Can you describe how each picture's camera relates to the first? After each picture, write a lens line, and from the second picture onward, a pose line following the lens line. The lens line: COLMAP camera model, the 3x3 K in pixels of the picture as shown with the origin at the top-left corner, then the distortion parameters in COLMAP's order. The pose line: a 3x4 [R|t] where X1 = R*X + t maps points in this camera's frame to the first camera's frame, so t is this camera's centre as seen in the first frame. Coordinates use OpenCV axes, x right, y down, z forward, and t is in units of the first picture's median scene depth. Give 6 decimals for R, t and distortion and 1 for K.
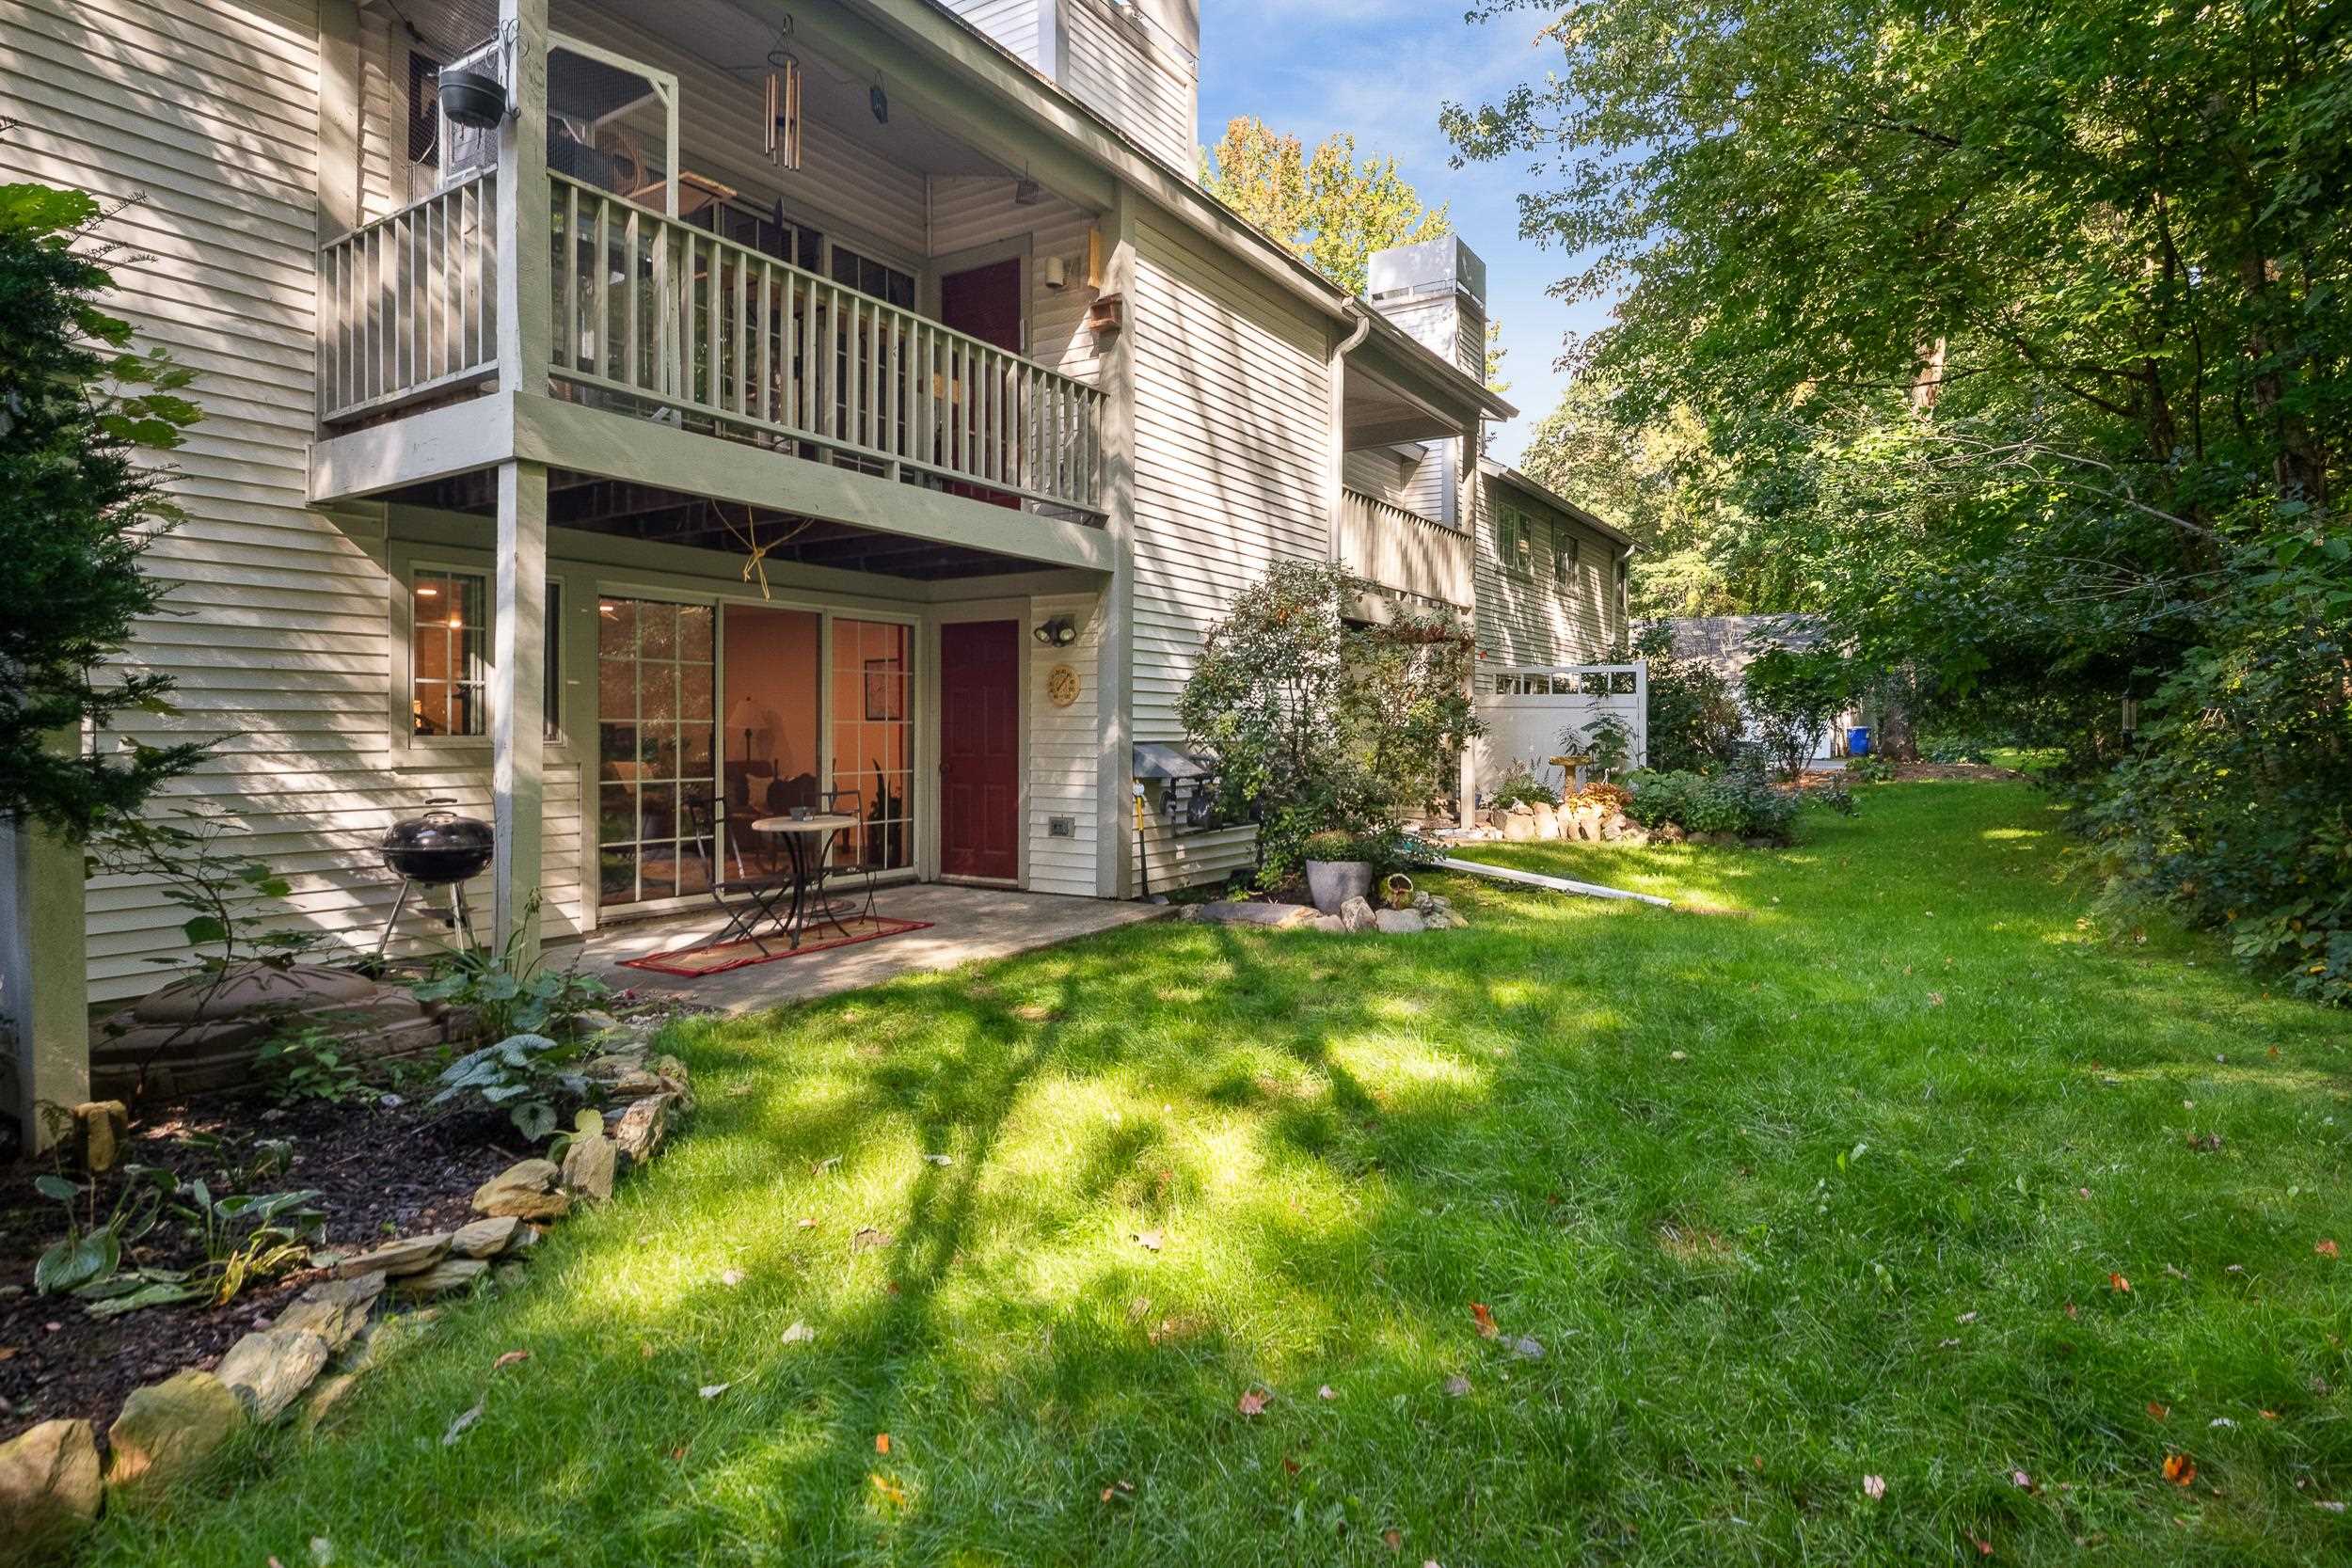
lens RADIAL K [[1274.7, 0, 1178.8], [0, 1274.7, 774.4], [0, 0, 1]] dist [0.002142, -0.000879]
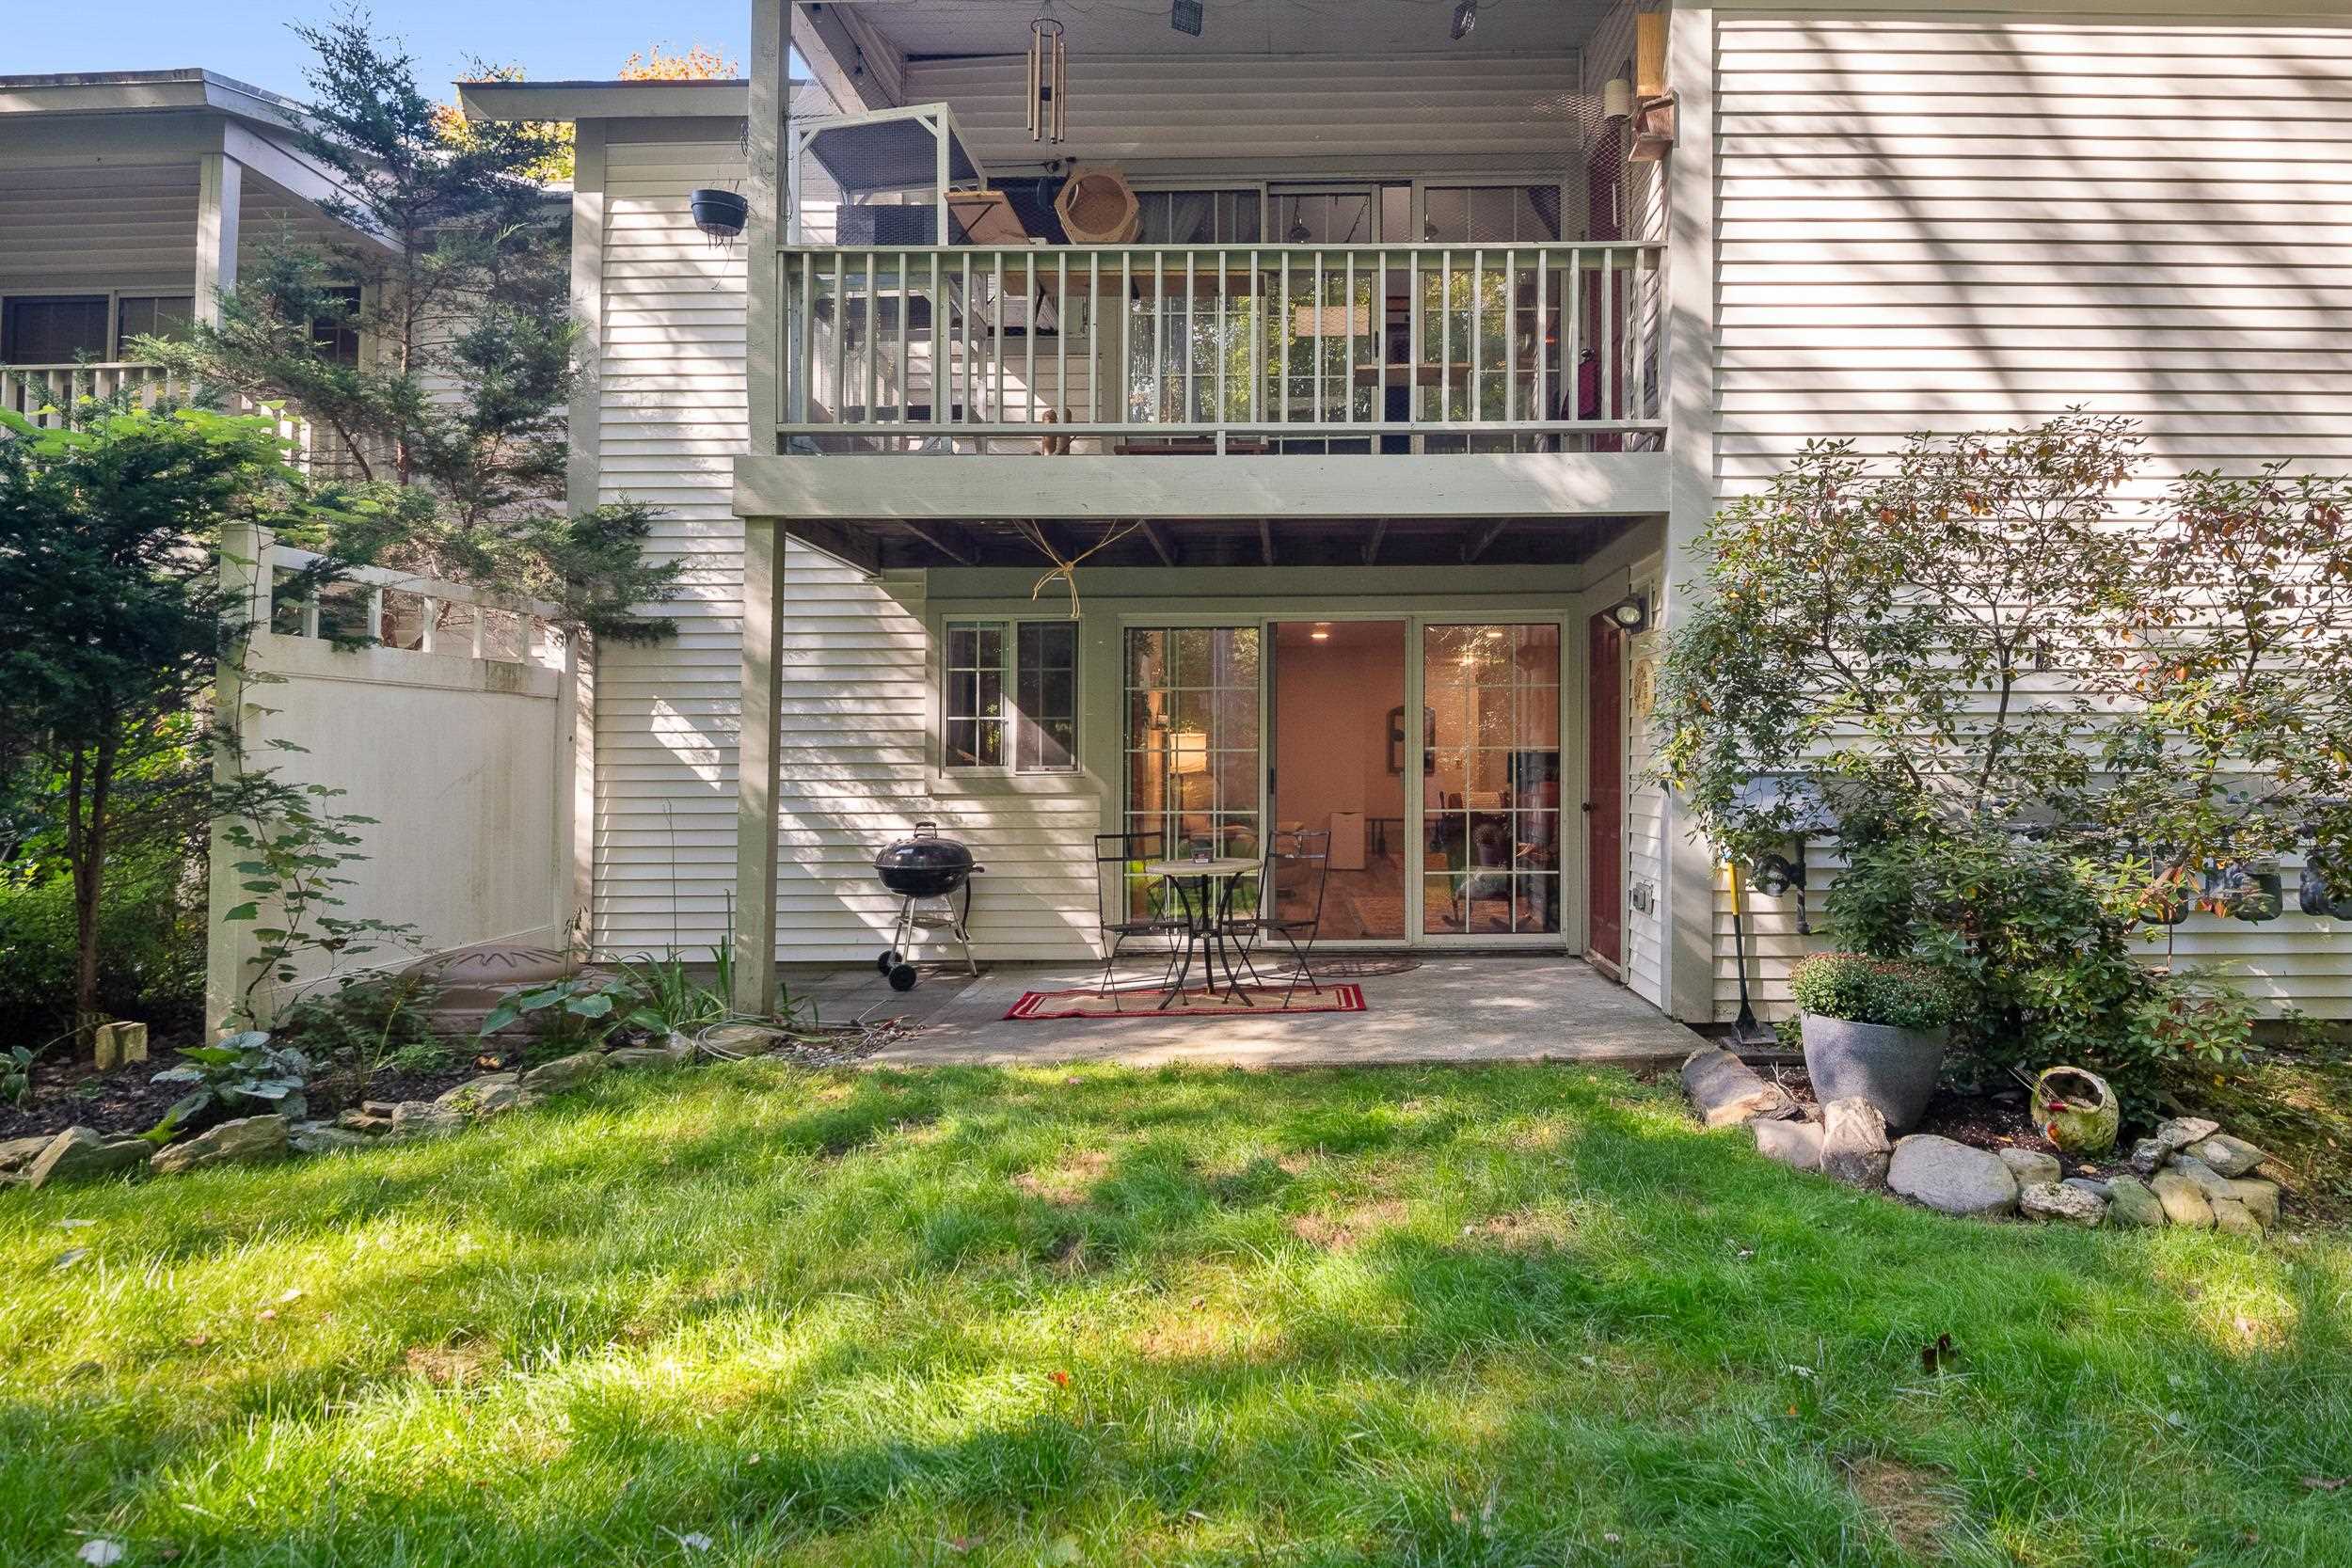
lens RADIAL K [[1274.7, 0, 1184.6], [0, 1274.7, 771.6], [0, 0, 1]] dist [0.002142, -0.000879]
pose [[0.515020, 0.006577, -0.857153, 0.503105], [-0.023635, 0.999699, -0.006531, -0.023724], [0.856852, 0.023623, 0.515021, 0.604254]]
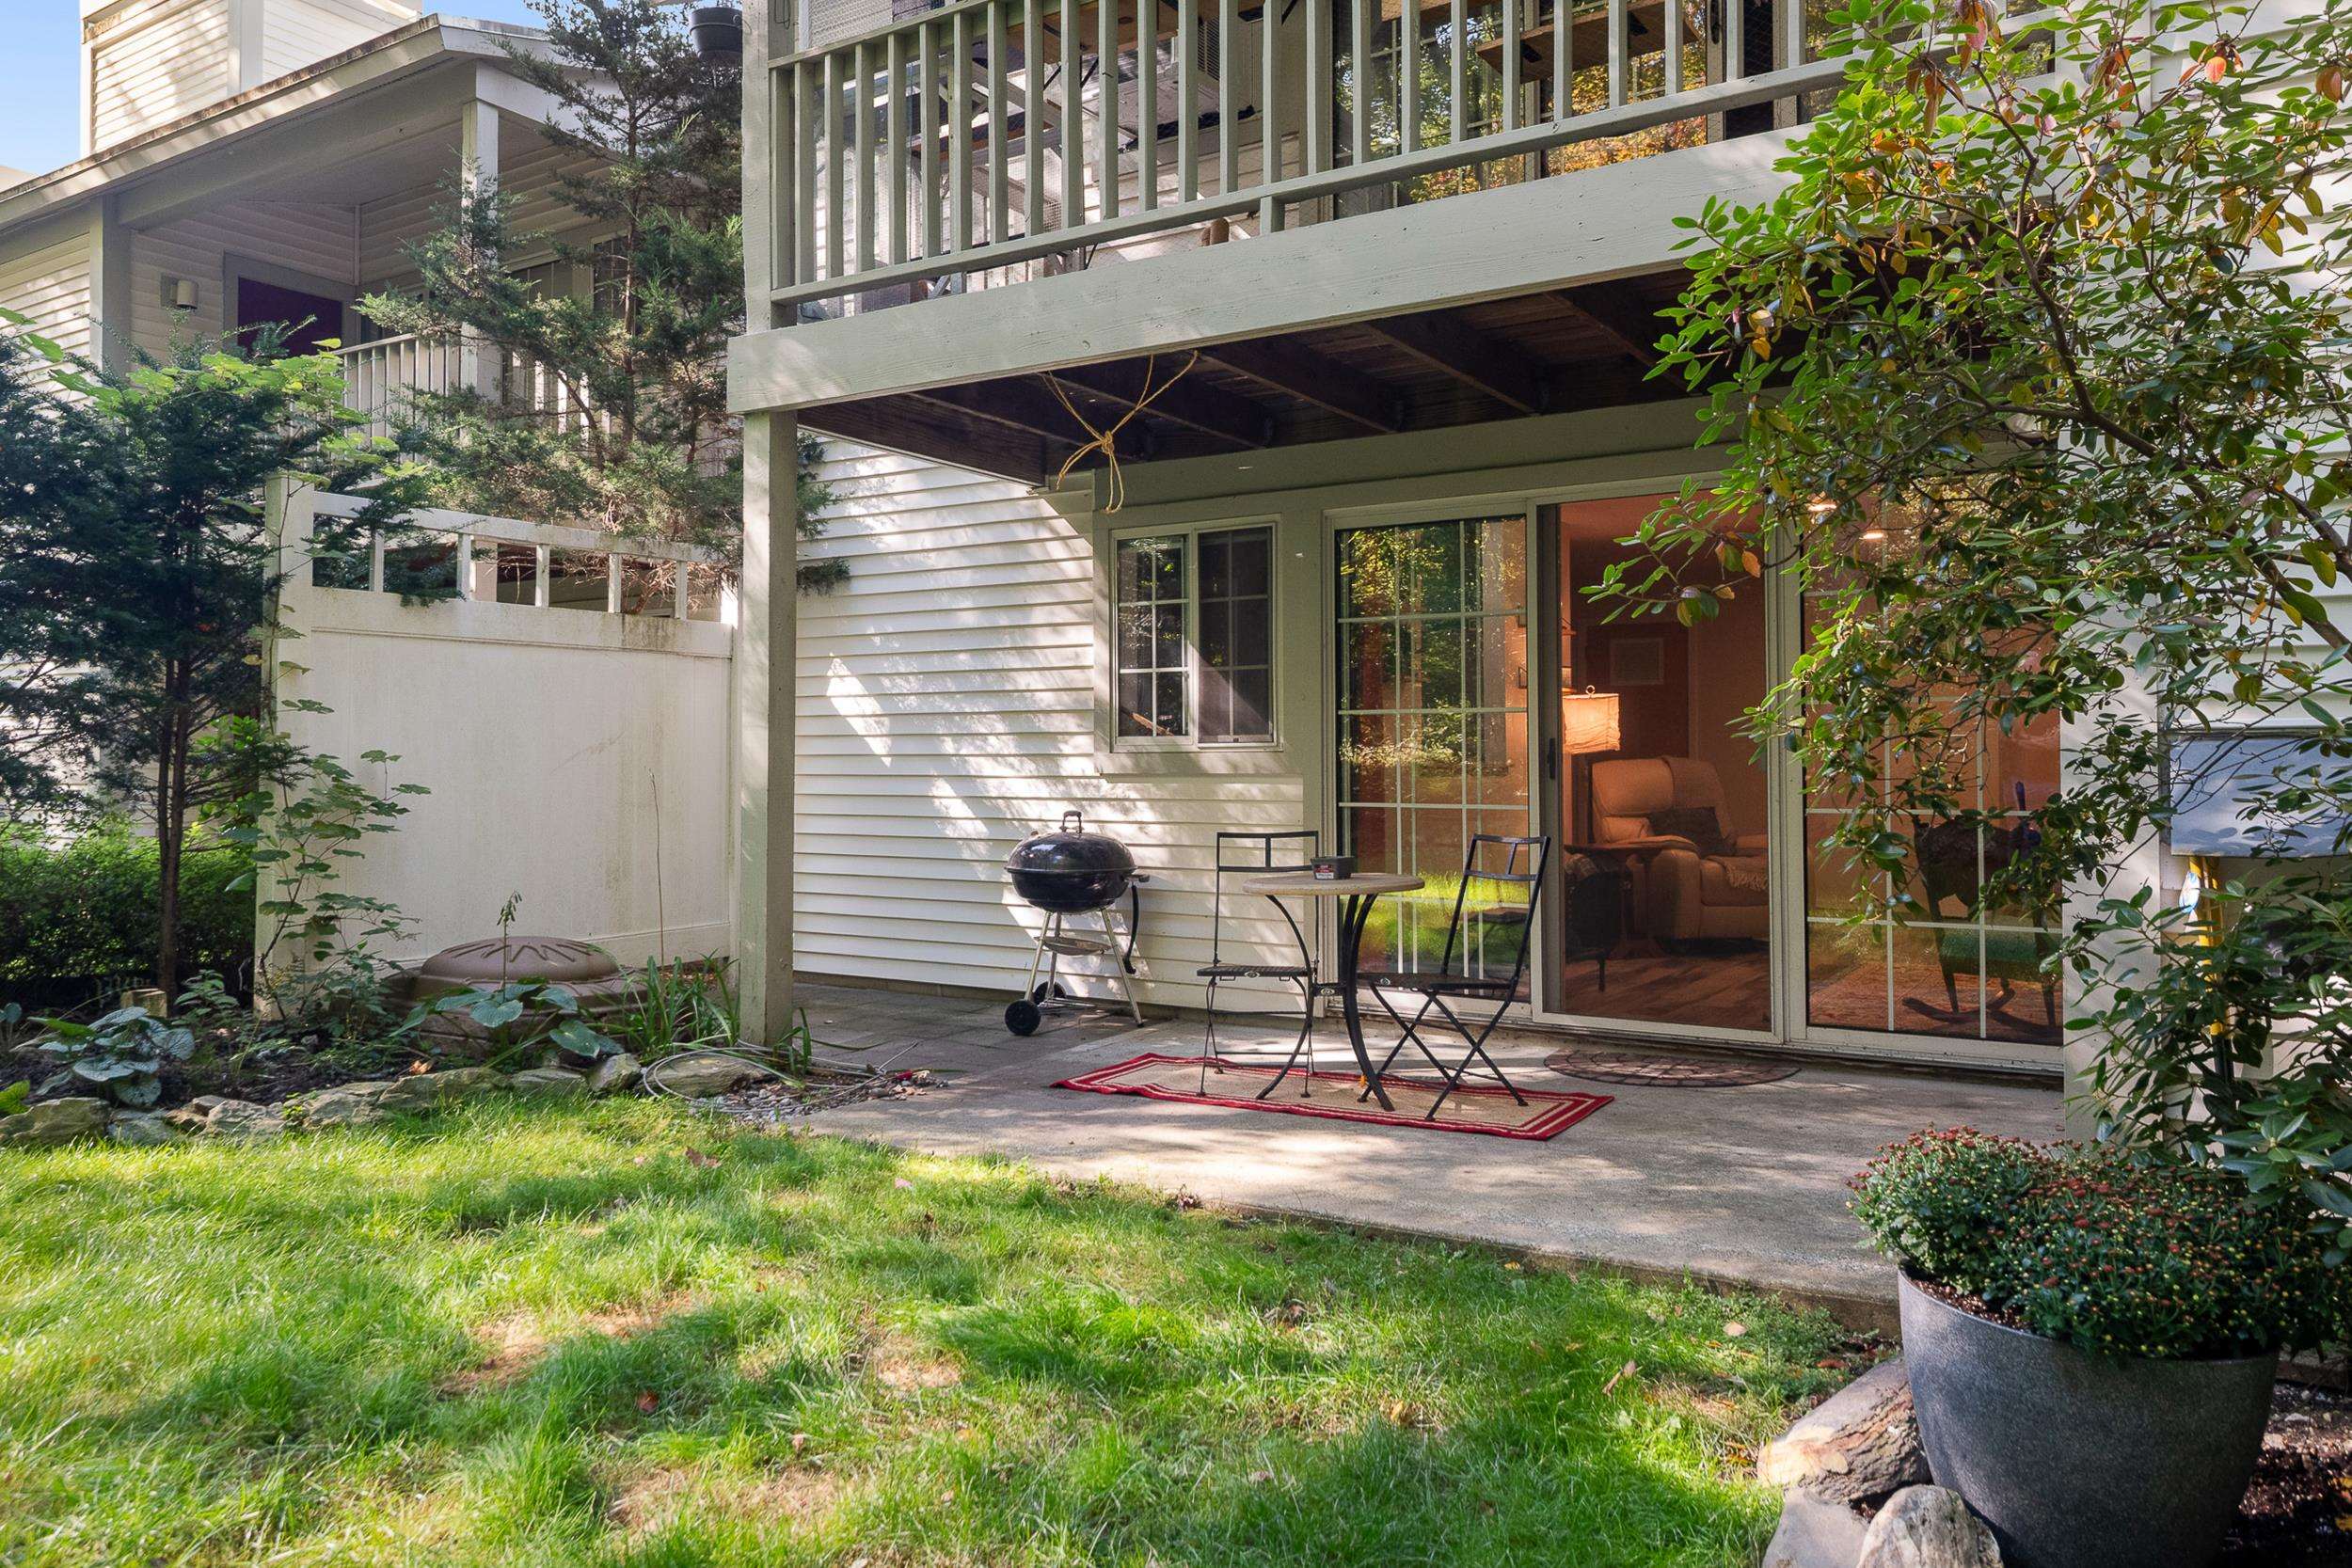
lens RADIAL K [[1571.7, 0, 1180.9], [0, 1571.7, 775.6], [0, 0, 1]] dist [0.041617, -0.001615]
pose [[-0.010619, 0.011148, -0.999881, 0.450792], [-0.032226, 0.999415, 0.011485, -0.018271], [0.999424, 0.032344, -0.010253, 1.070833]]
